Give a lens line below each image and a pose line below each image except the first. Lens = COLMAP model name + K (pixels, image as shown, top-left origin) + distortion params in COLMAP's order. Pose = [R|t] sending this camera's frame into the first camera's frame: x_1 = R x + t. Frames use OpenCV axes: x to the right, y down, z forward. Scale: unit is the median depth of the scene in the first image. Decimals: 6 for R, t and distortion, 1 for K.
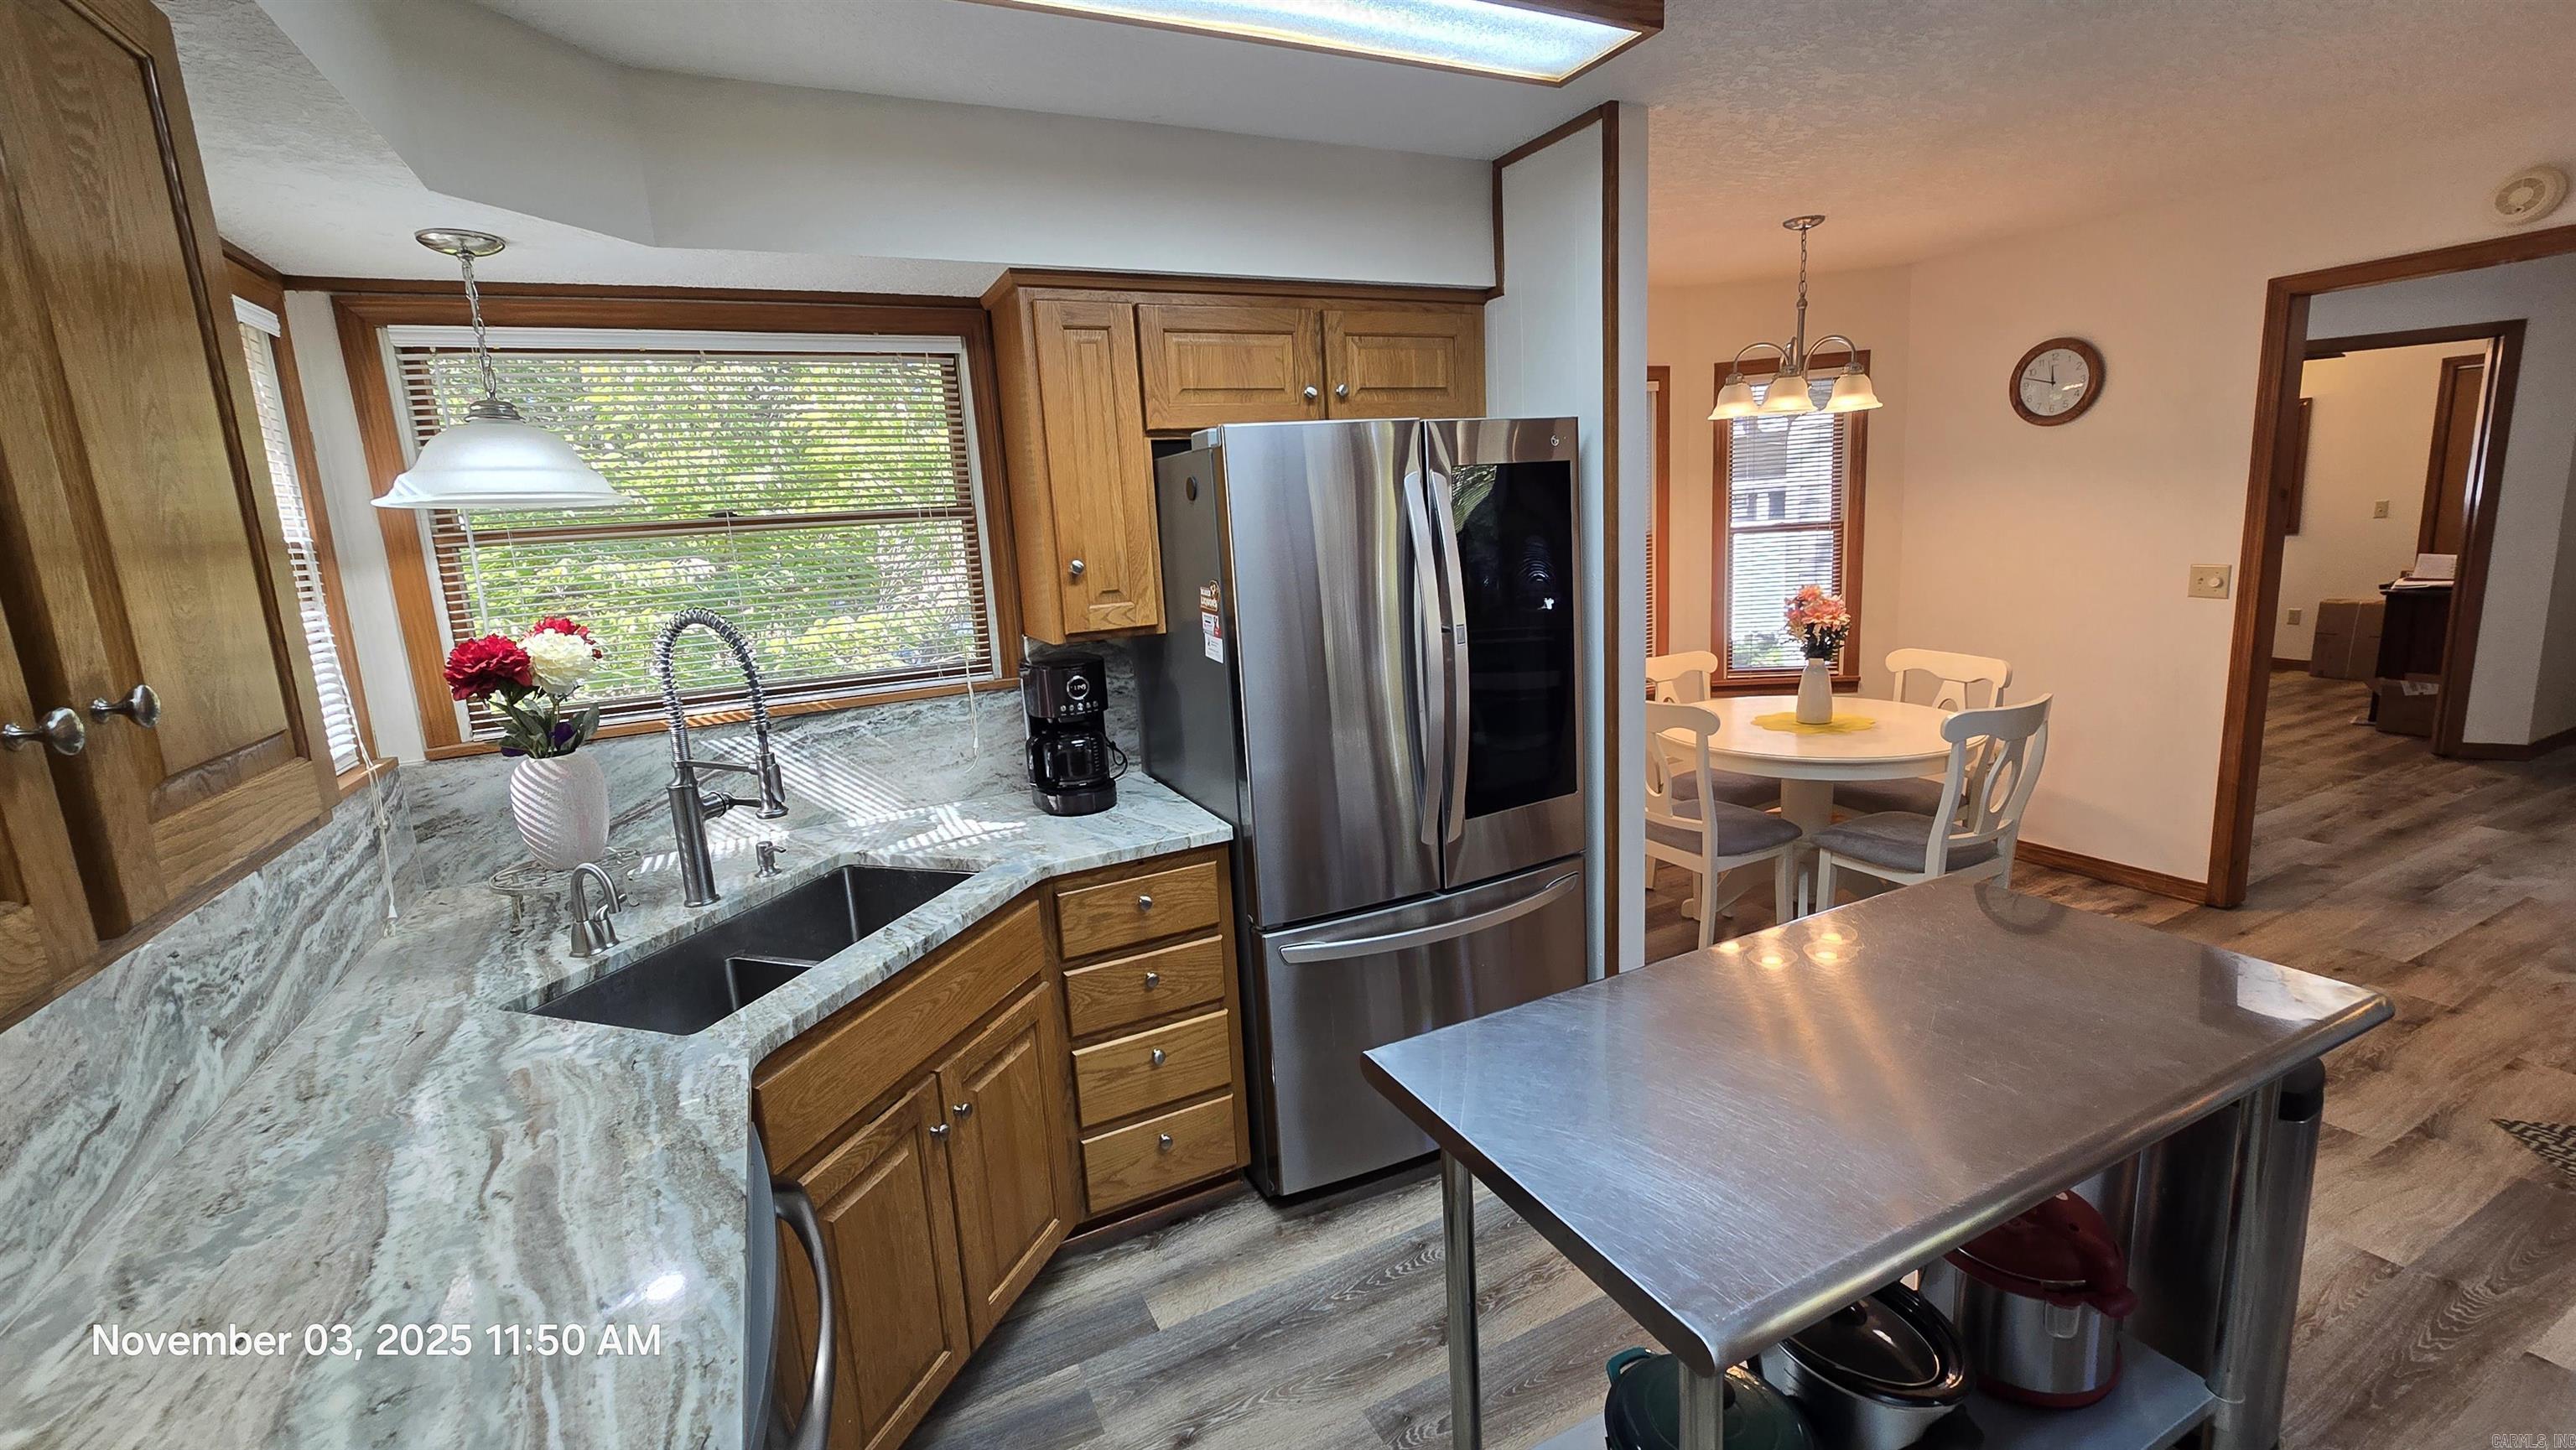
lens RADIAL K [[1056.3, 0, 1278.5], [0, 1056.3, 715.1], [0, 0, 1]] dist [-0.001910, -0.000059]
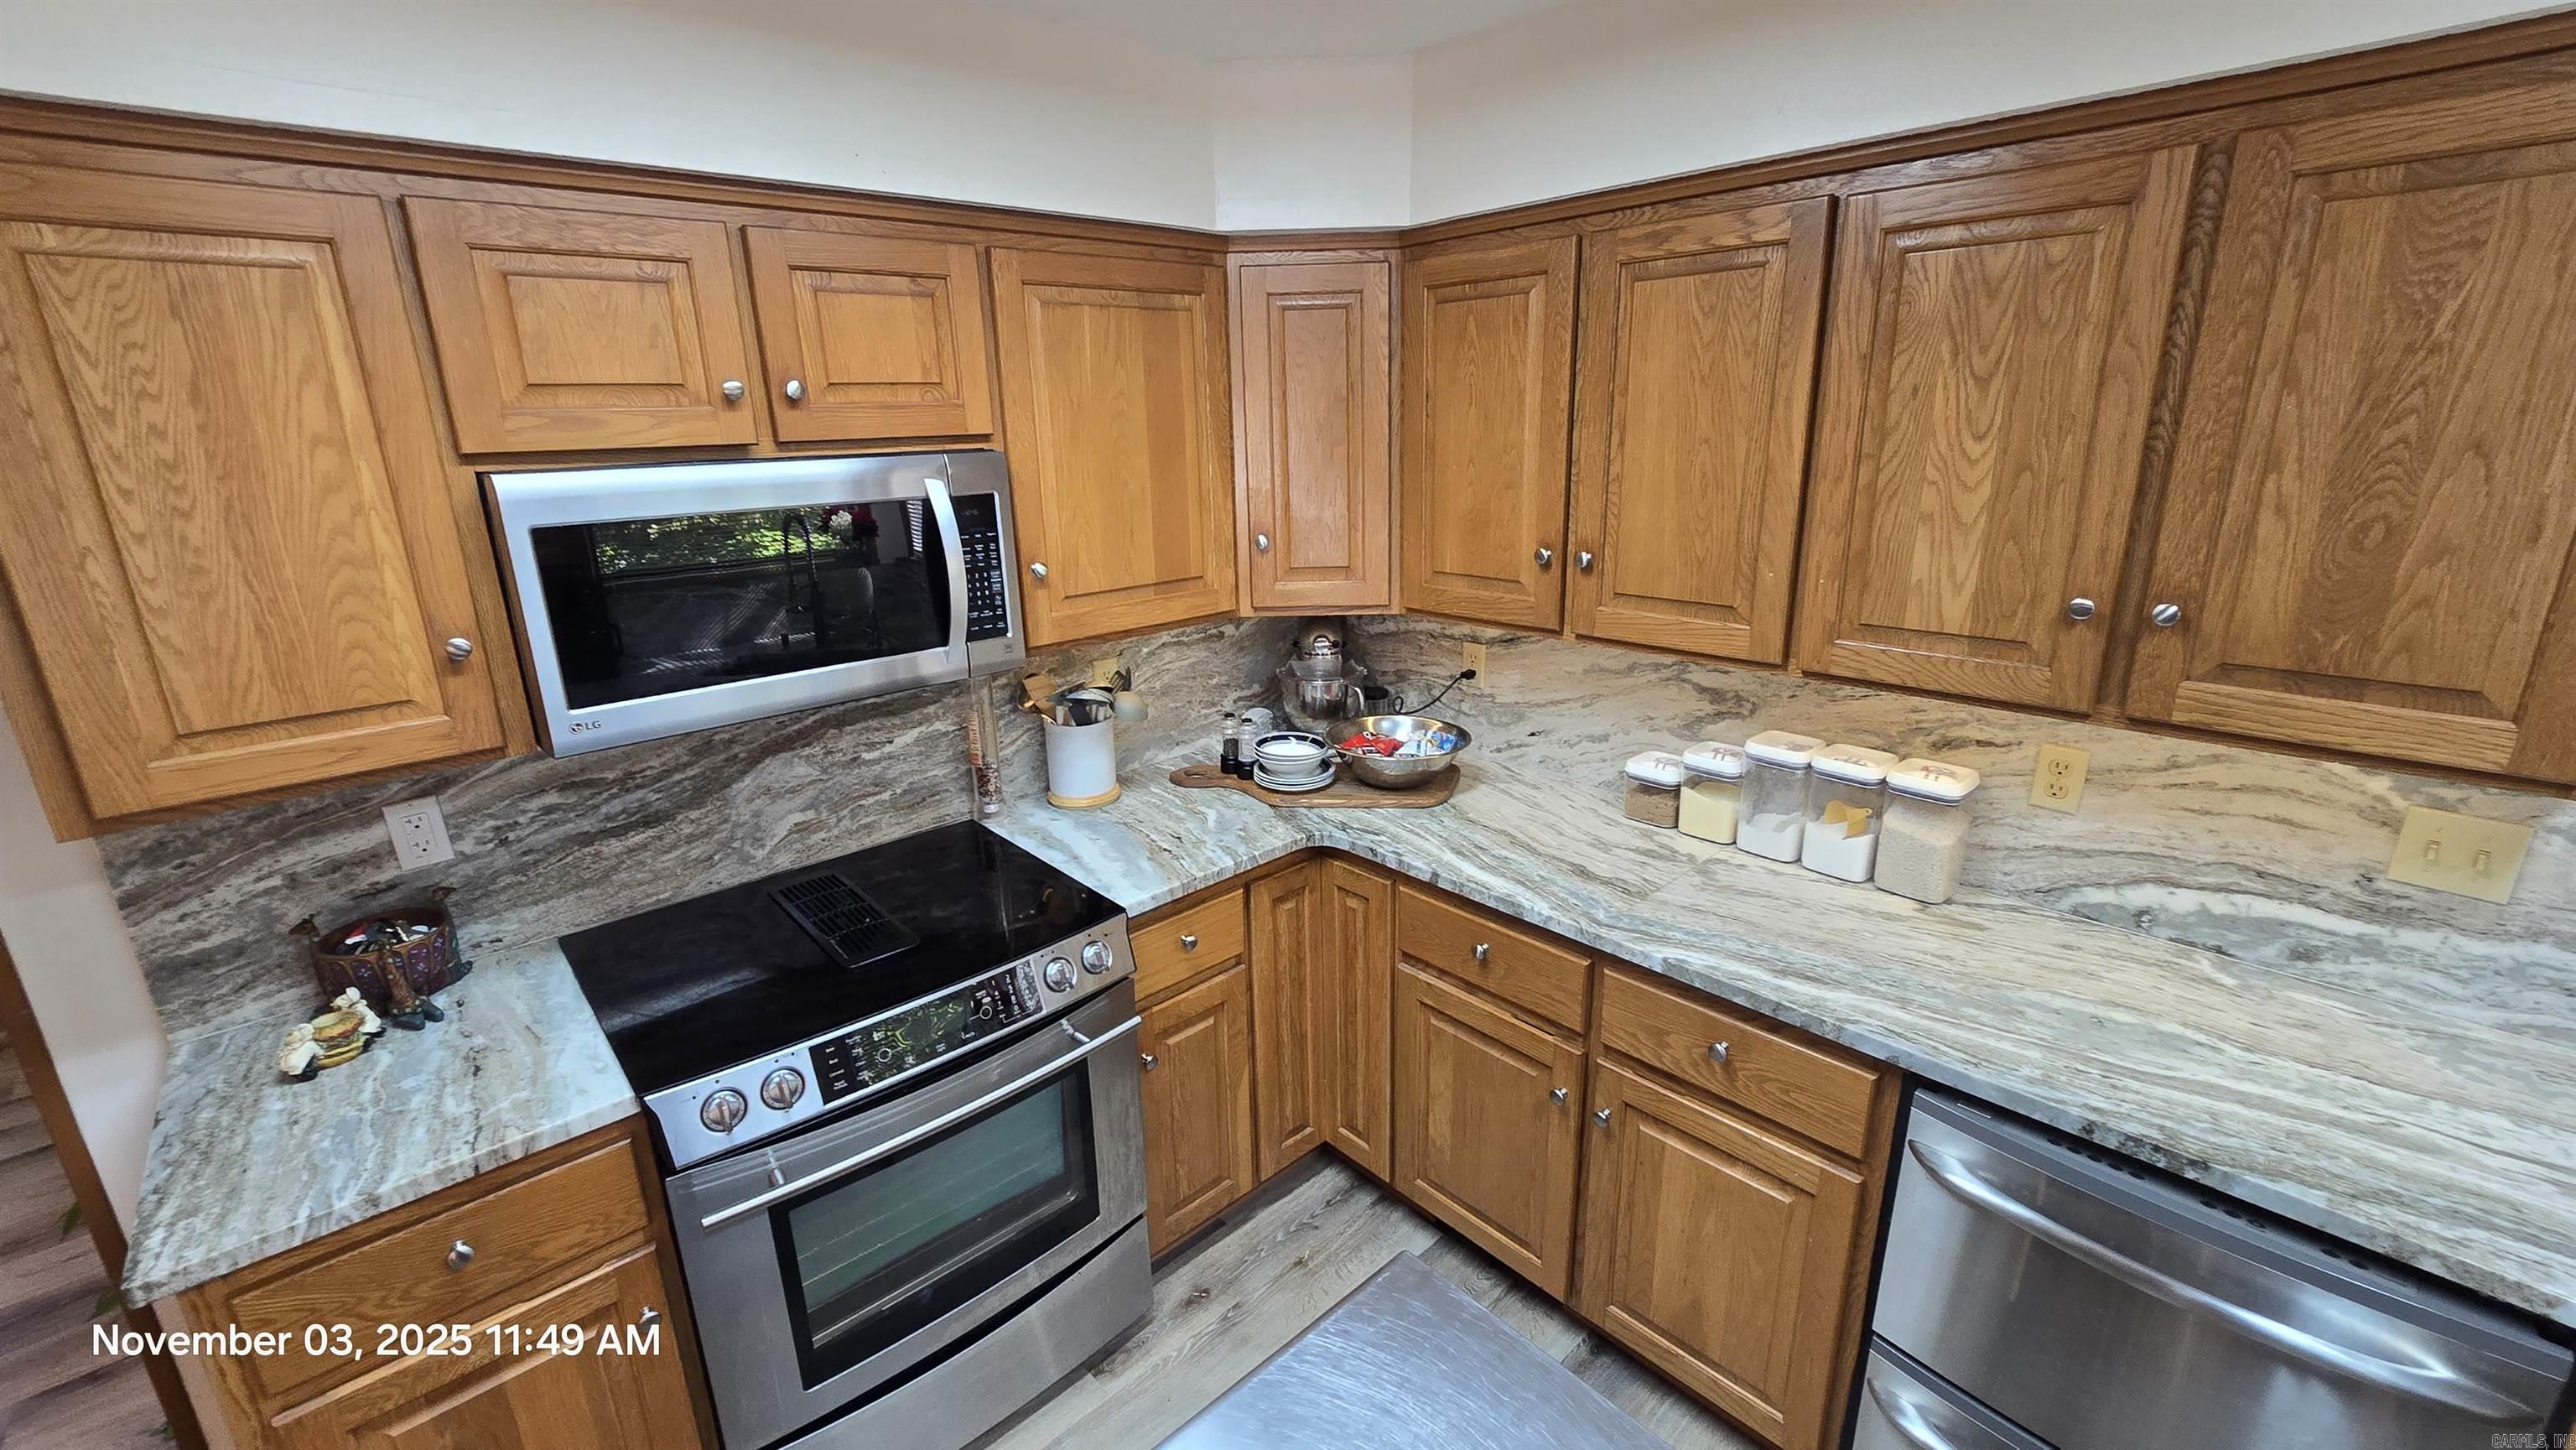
lens RADIAL K [[1051.3, 0, 1281.8], [0, 1051.3, 716.3], [0, 0, 1]] dist [-0.002549, -0.000362]
pose [[-0.953006, 0.160972, -0.256647, 0.342264], [0.025698, 0.887055, 0.460949, -0.268033], [0.301860, 0.432692, -0.849505, 0.777086]]
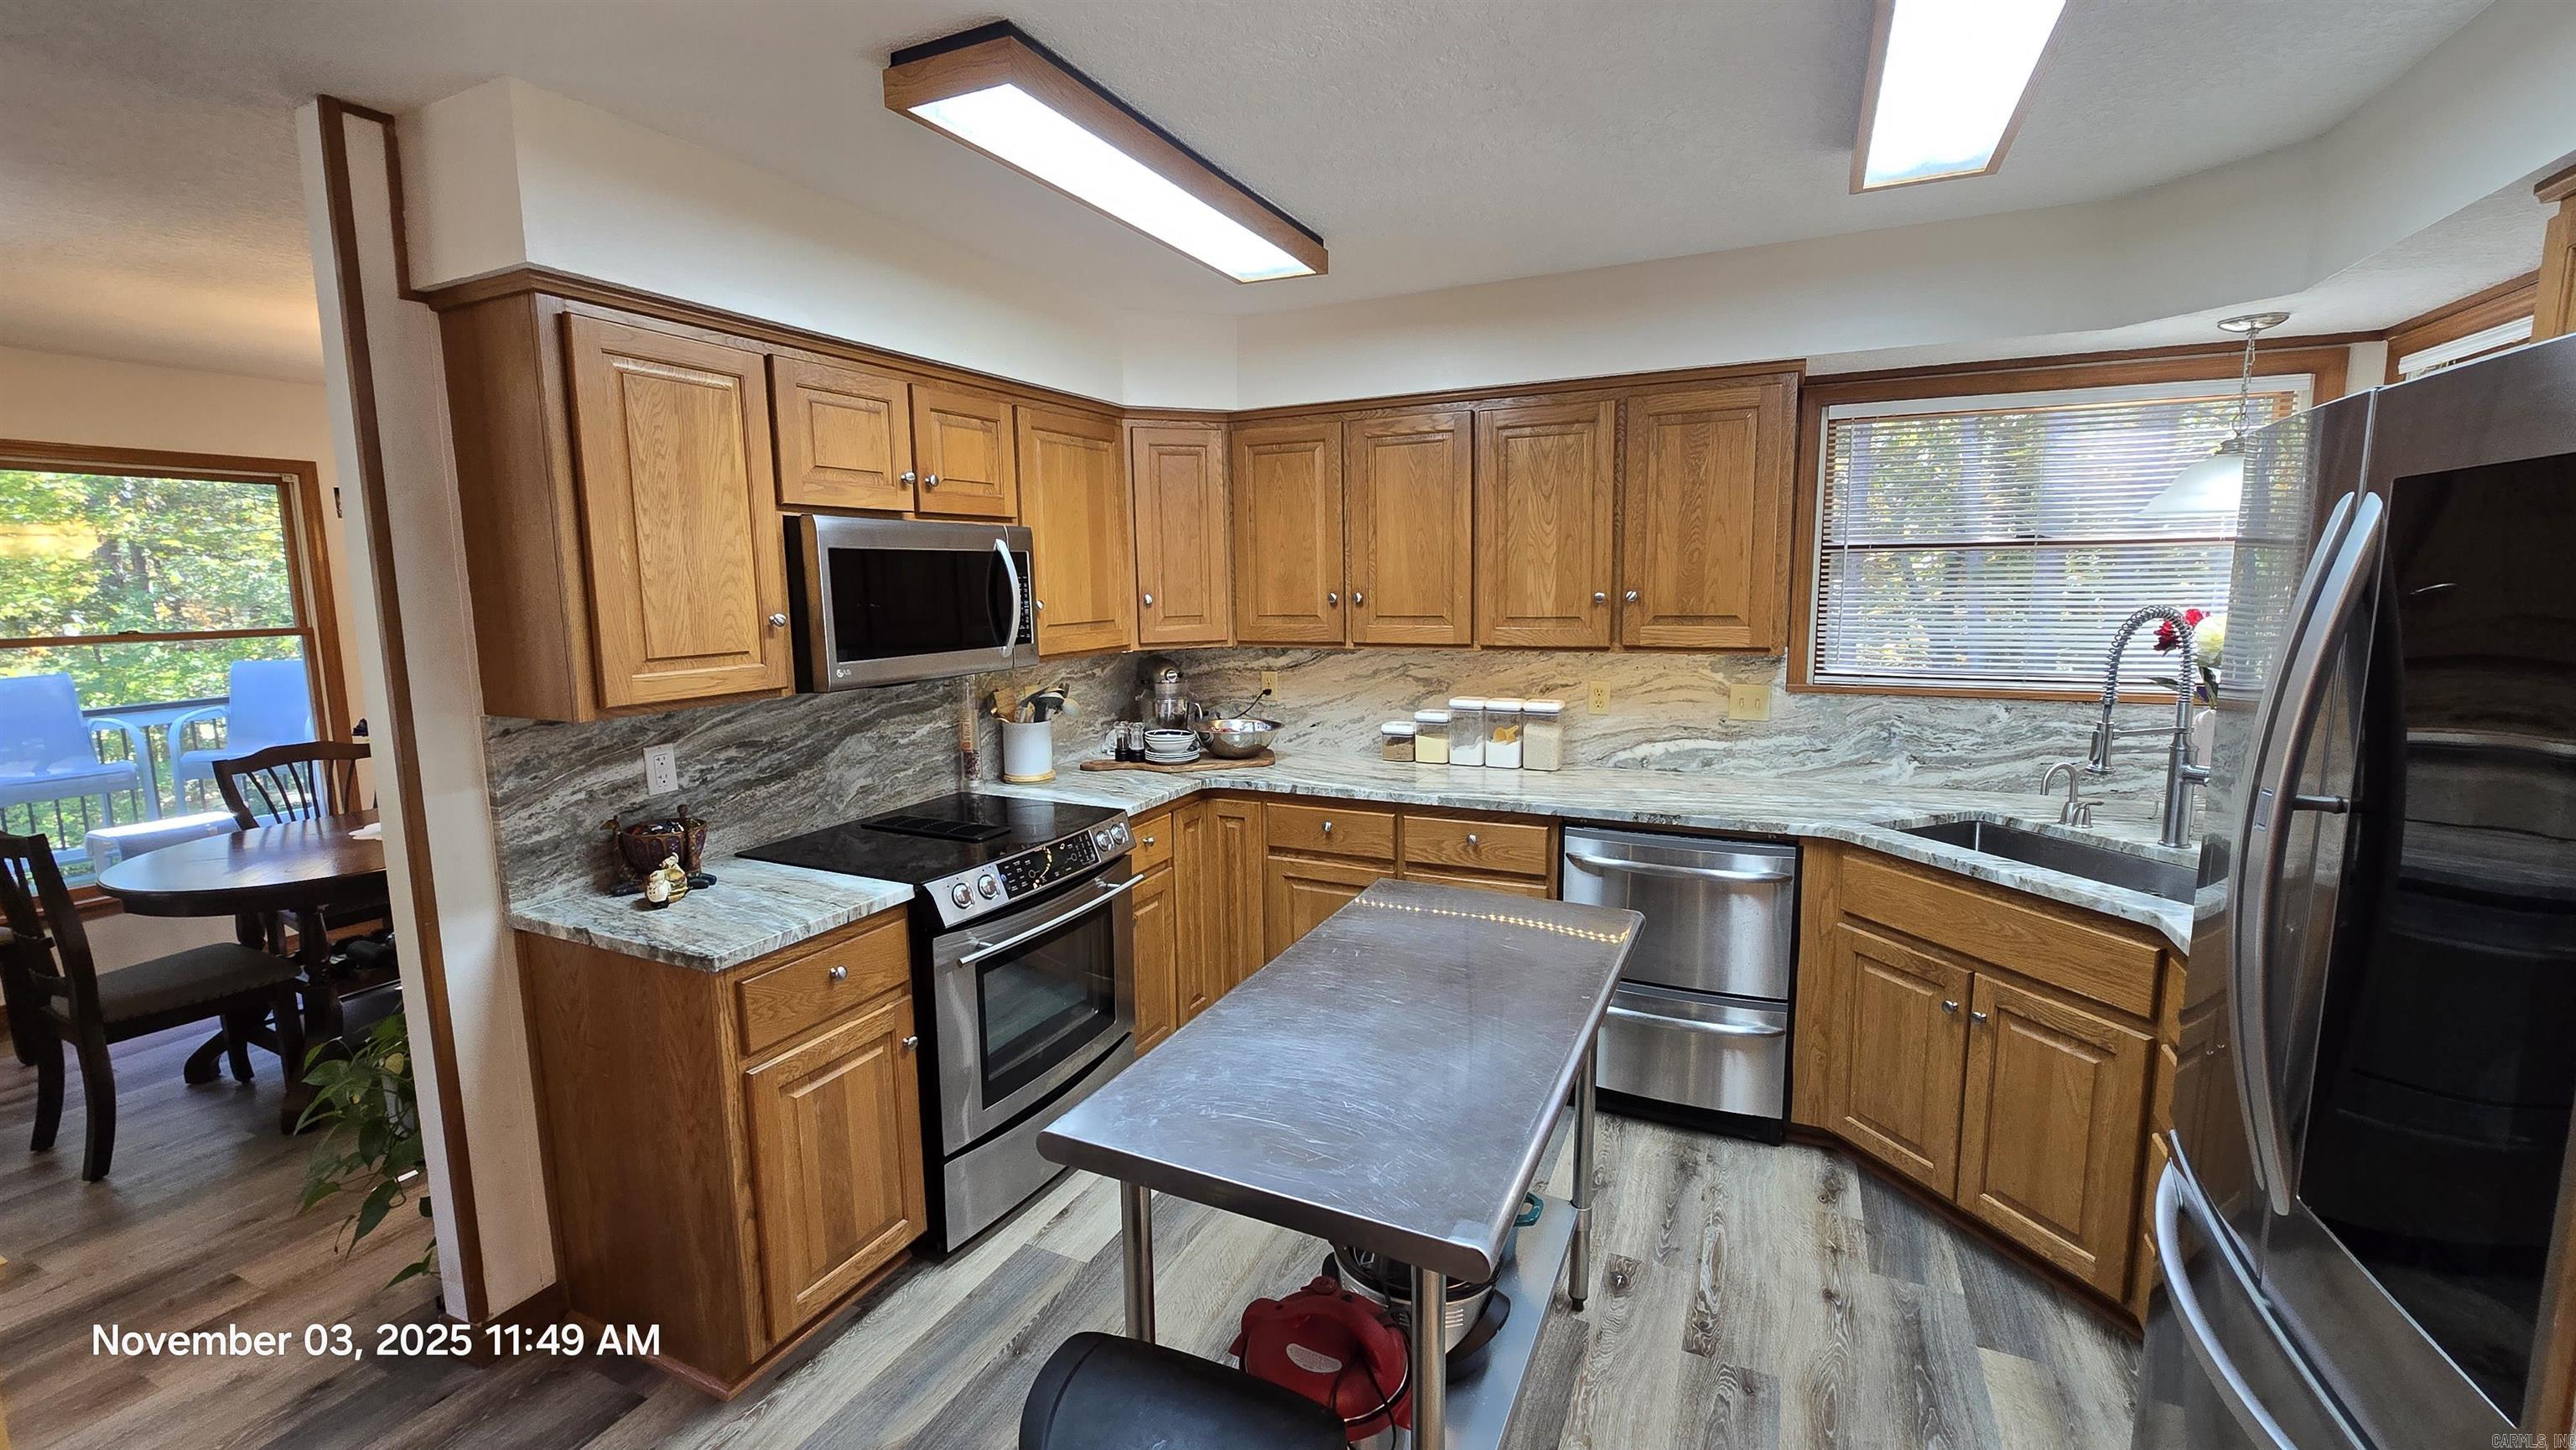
lens RADIAL K [[1050.3, 0, 1287.9], [0, 1050.3, 720.5], [0, 0, 1]] dist [-0.002229, -0.000461]
pose [[-0.774689, 0.158936, -0.612043, 0.961065], [-0.055736, 0.946968, 0.316456, -0.284004], [0.629881, 0.279268, -0.724748, 1.185673]]
